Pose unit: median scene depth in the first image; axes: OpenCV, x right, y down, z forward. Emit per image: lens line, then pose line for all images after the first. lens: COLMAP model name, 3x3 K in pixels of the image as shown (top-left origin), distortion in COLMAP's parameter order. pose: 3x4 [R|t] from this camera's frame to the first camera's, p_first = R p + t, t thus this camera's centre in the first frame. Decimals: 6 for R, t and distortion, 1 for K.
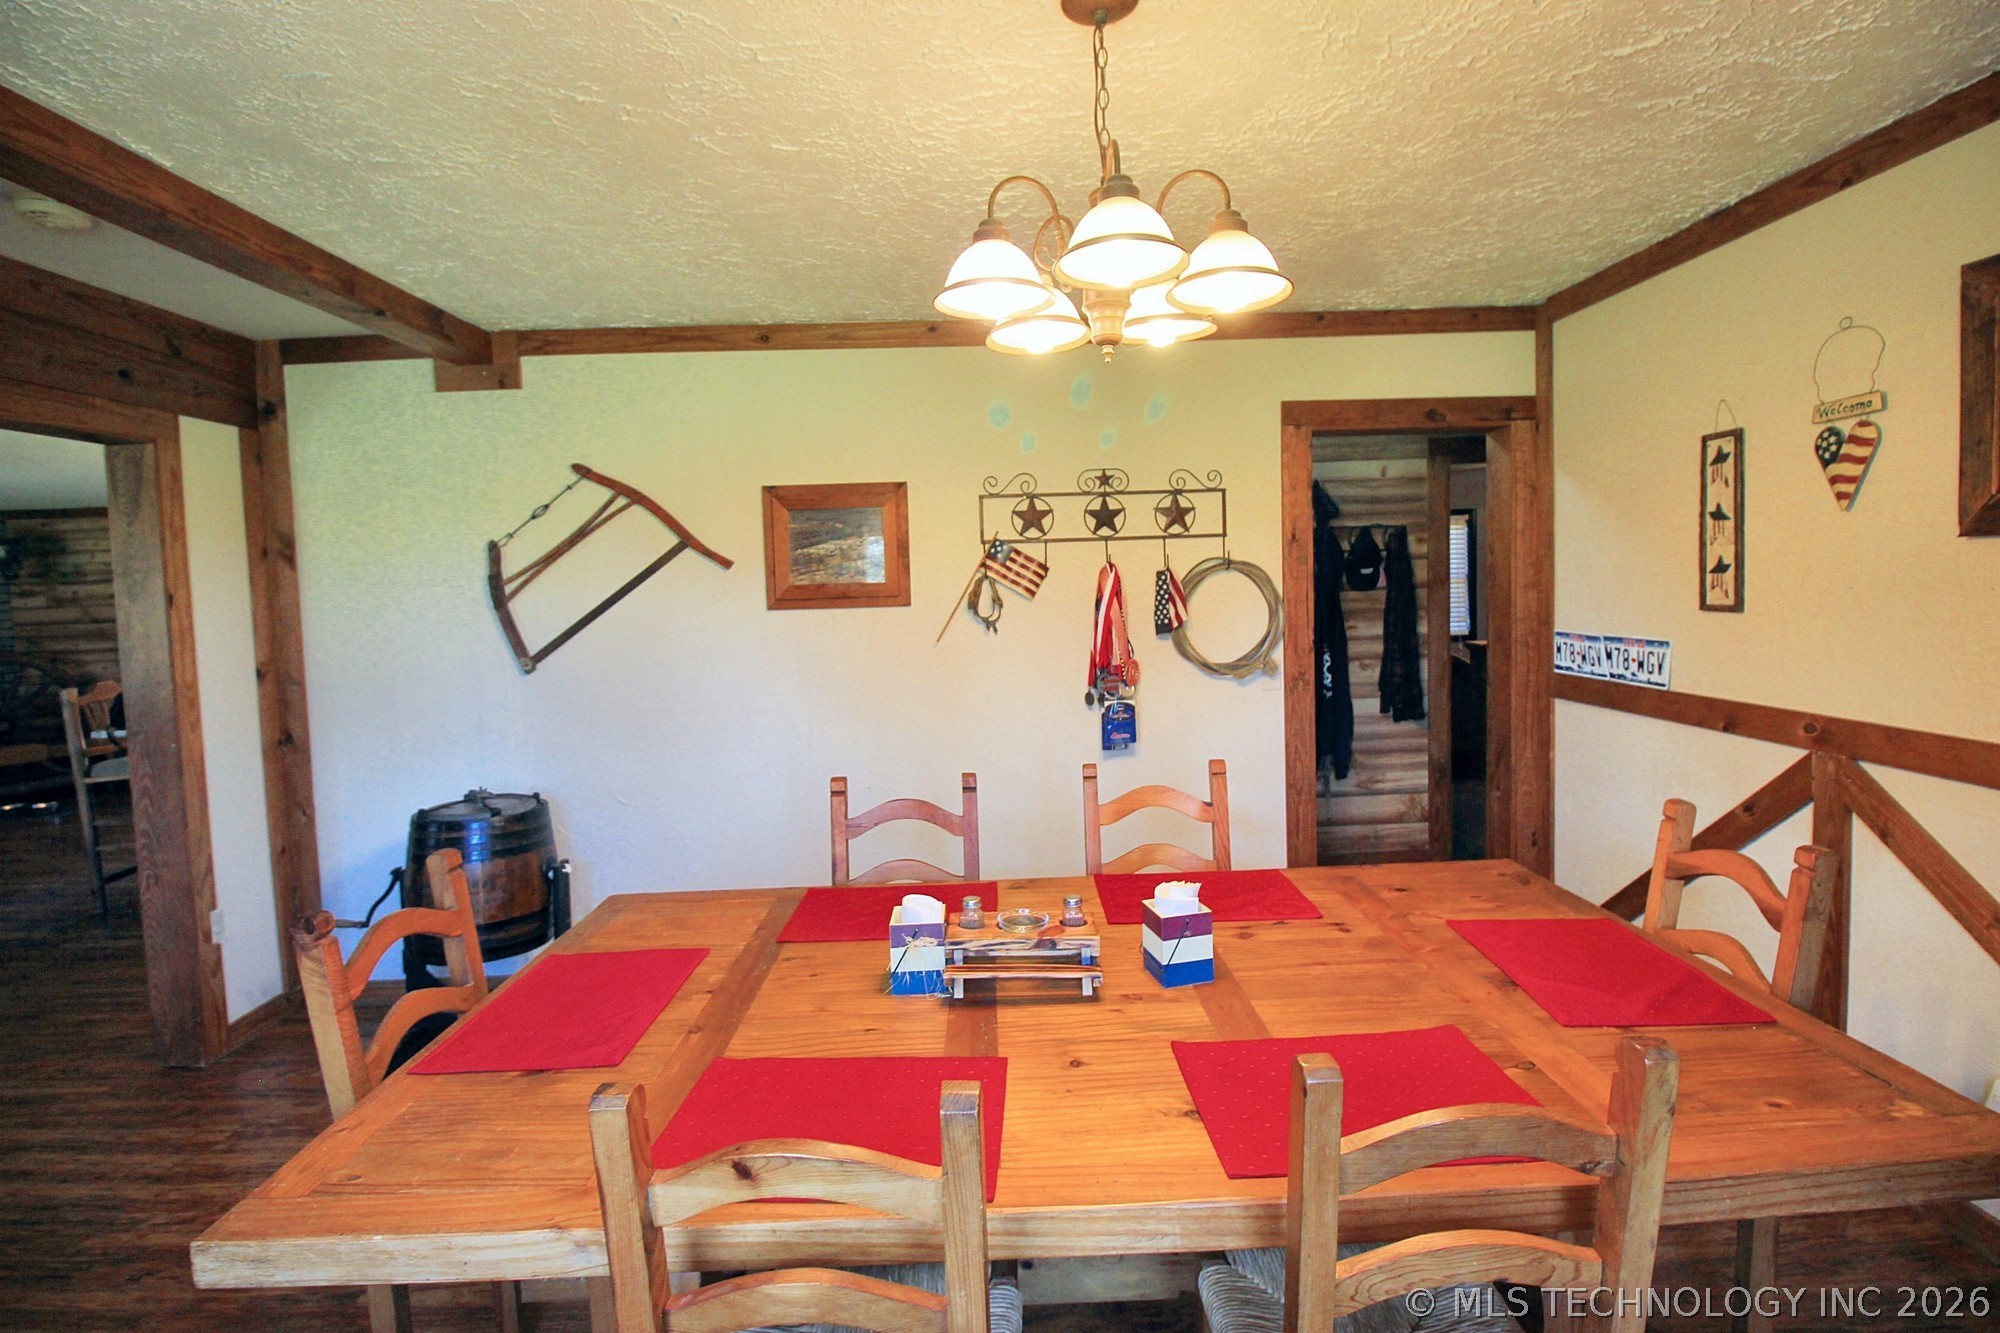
lens RADIAL K [[918.0, 0, 1008.9], [0, 918.0, 636.6], [0, 0, 1]] dist [0.000787, -0.014975]
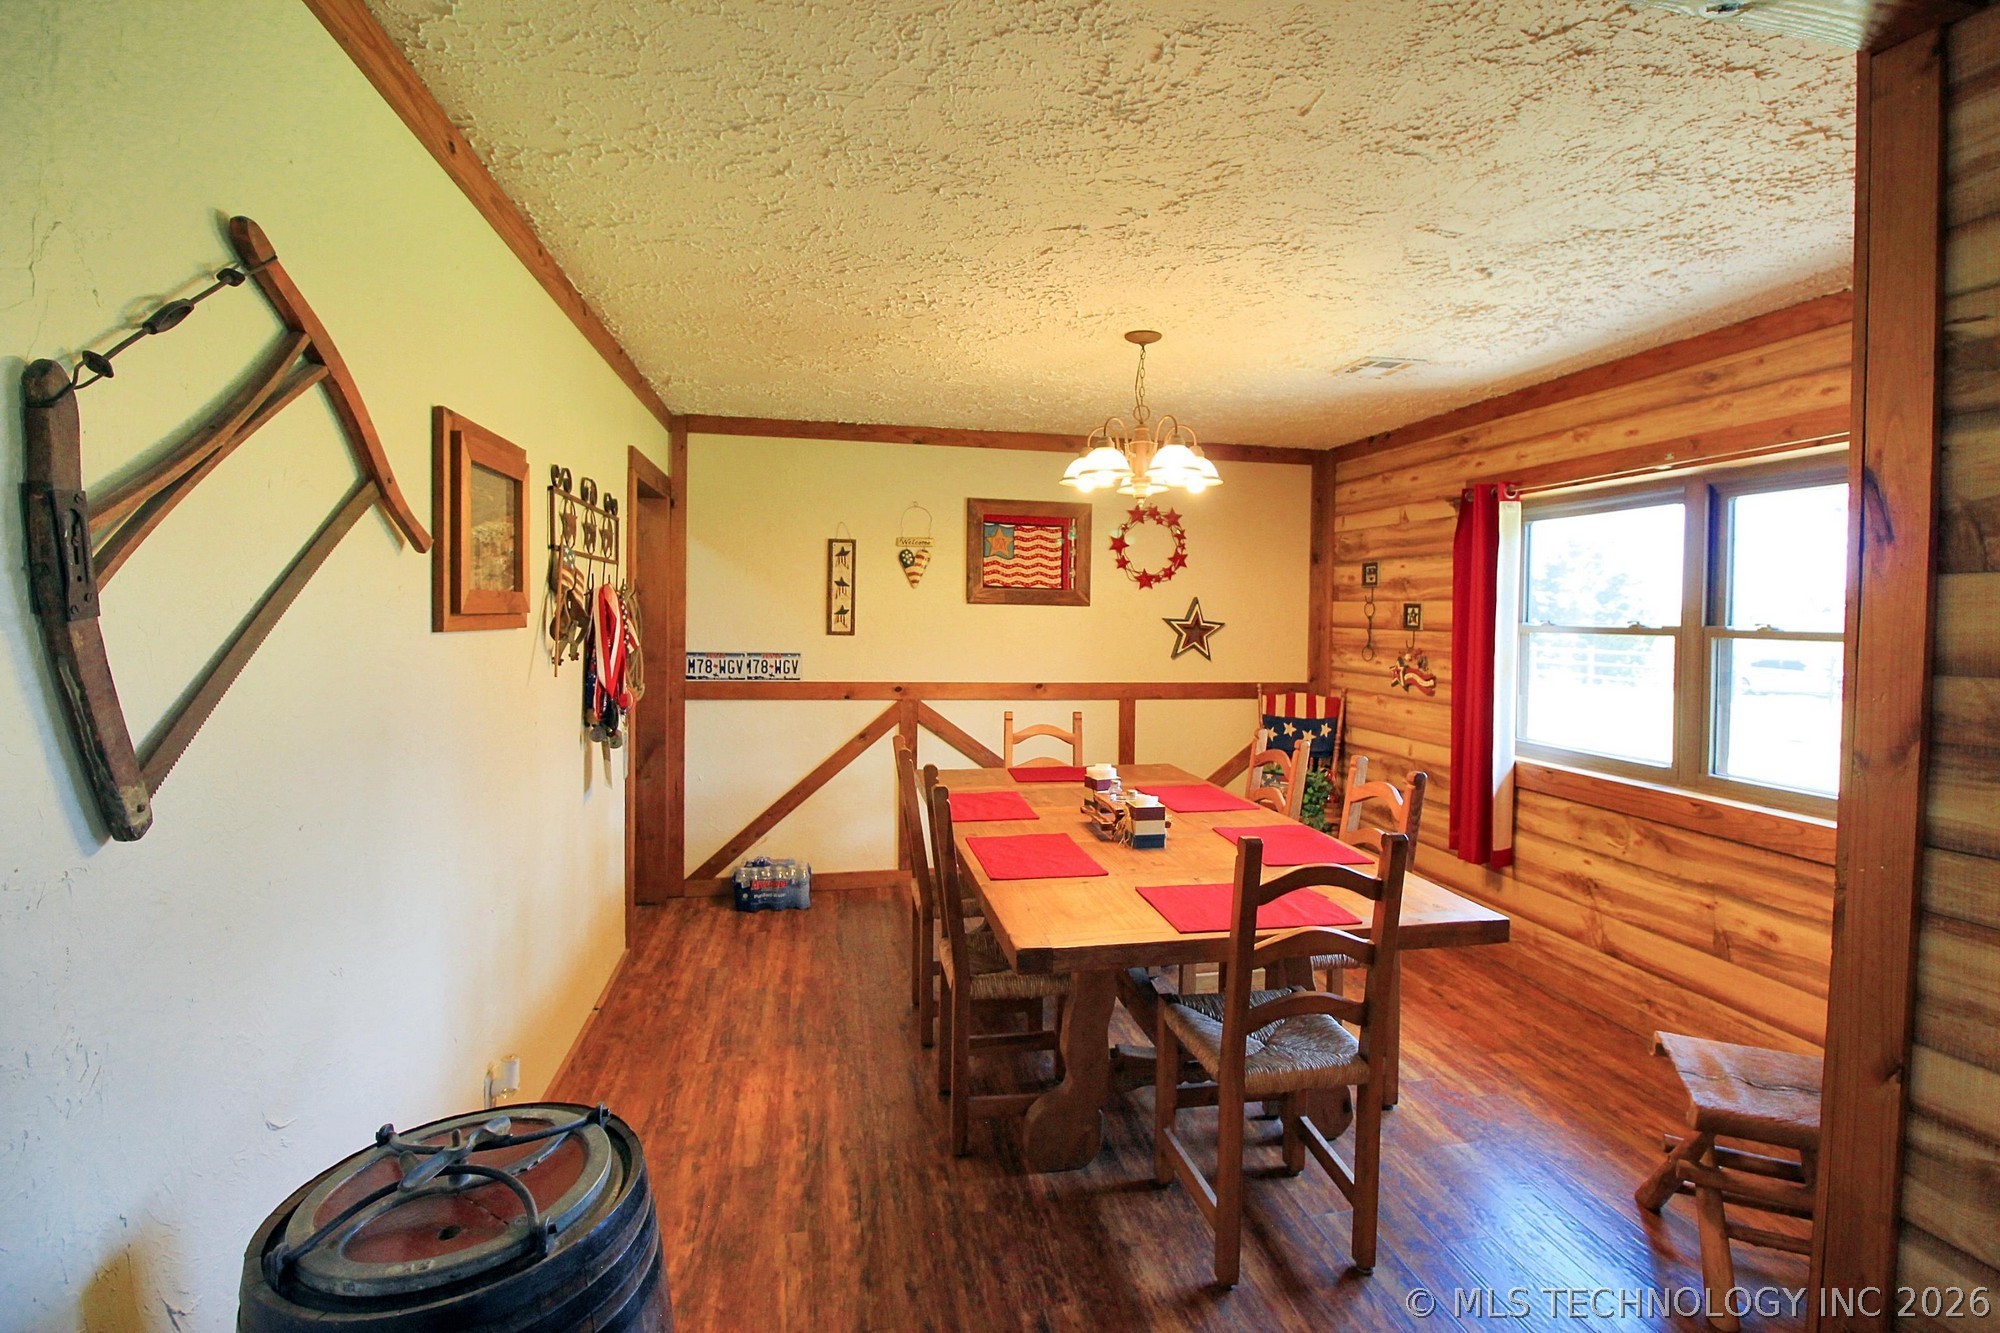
lens RADIAL K [[918.0, 0, 1008.9], [0, 918.0, 636.6], [0, 0, 1]] dist [0.000787, -0.014975]
pose [[-0.176537, 0.002998, 0.984289, -1.115616], [0.045546, 0.998949, 0.005127, -0.018598], [-0.983240, 0.045736, -0.176488, 0.988539]]
